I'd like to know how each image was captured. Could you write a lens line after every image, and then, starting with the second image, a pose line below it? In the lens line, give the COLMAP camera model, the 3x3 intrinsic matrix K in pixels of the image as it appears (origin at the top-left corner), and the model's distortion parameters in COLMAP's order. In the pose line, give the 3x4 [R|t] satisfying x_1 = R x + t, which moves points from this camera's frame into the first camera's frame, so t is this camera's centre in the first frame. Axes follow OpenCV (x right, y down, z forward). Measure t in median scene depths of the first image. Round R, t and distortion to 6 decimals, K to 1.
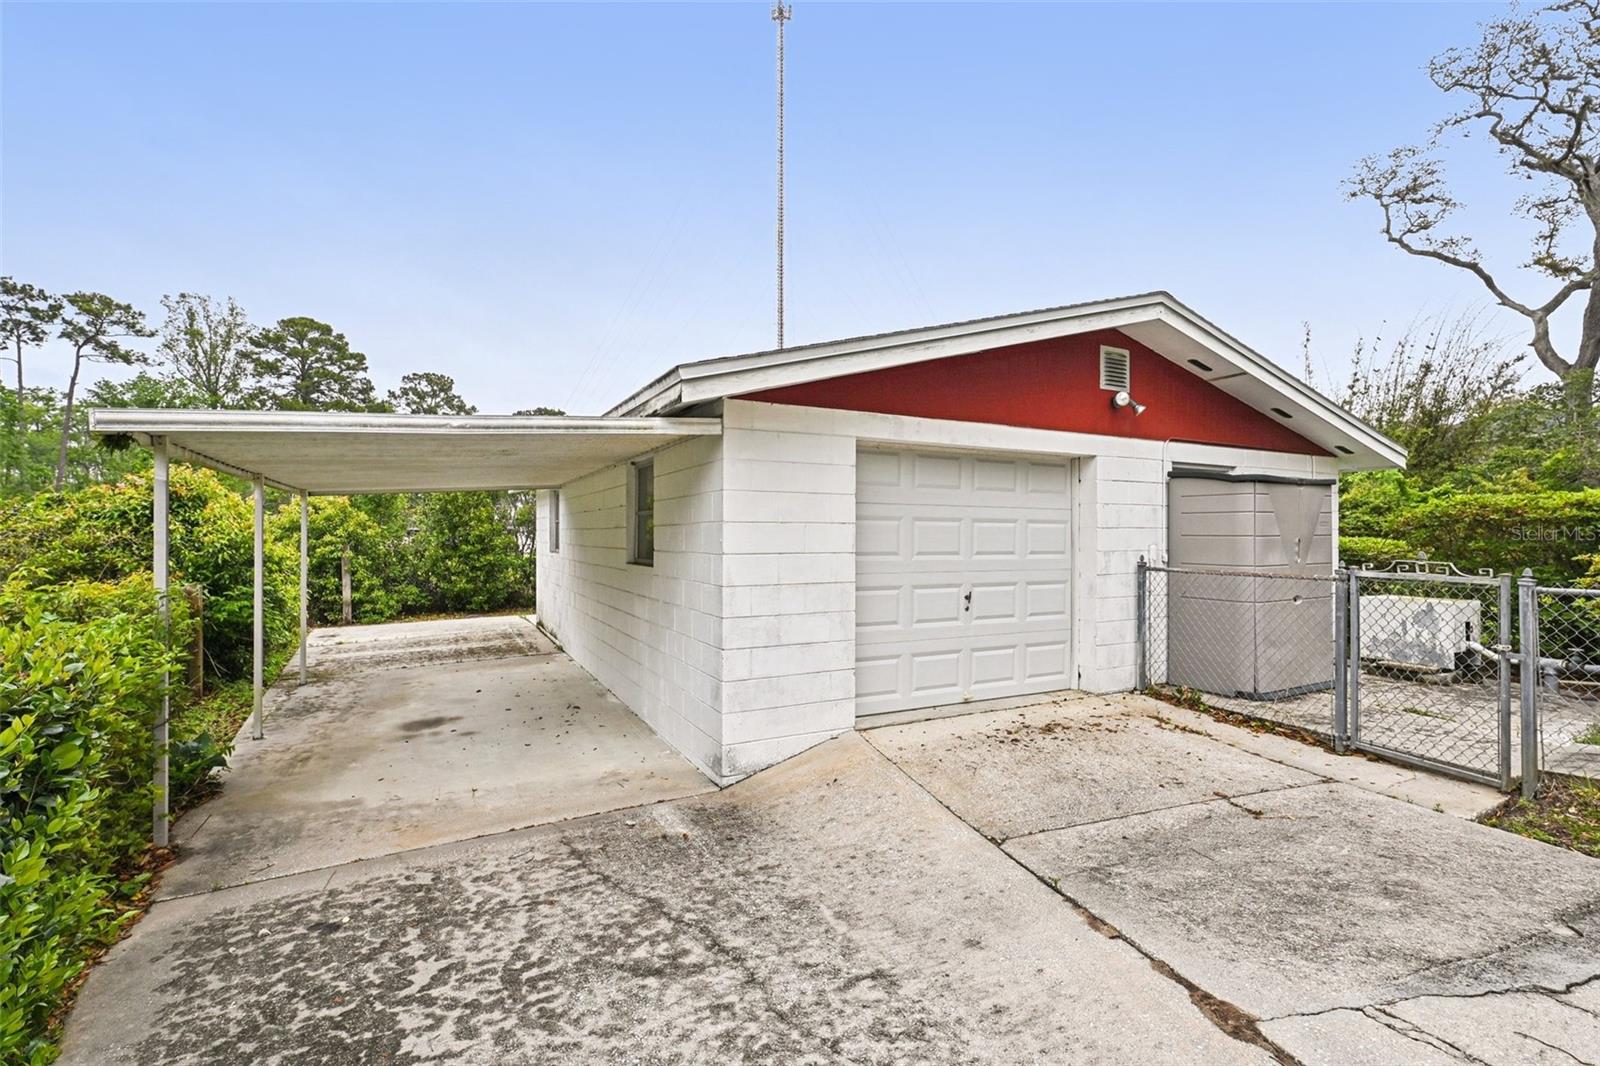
lens RADIAL K [[722.7, 0, 791.8], [0, 722.7, 528.5], [0, 0, 1]] dist [-0.001858, 0.000110]
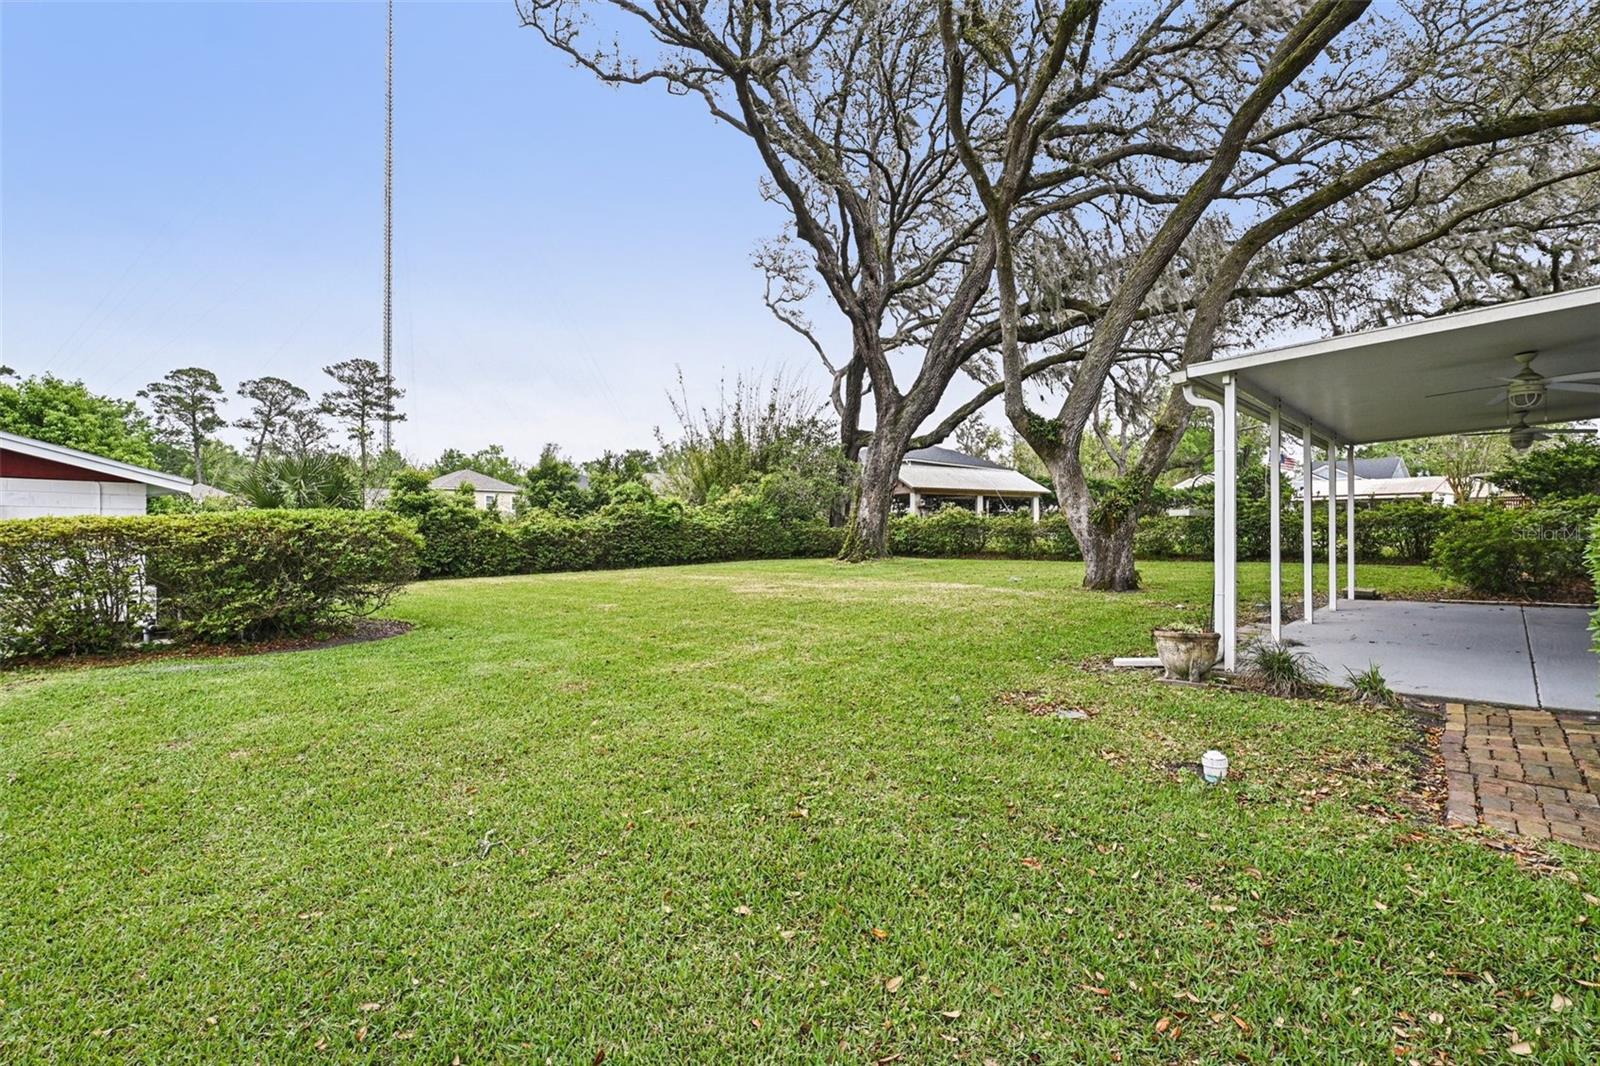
lens RADIAL K [[726.5, 0, 802.5], [0, 726.5, 519.4], [0, 0, 1]] dist [0.000604, 0.000168]
pose [[0.889718, 0.005973, 0.456471, 0.133053], [-0.002592, 0.999964, -0.008033, -0.002611], [-0.456503, 0.005964, 0.889702, -0.082291]]
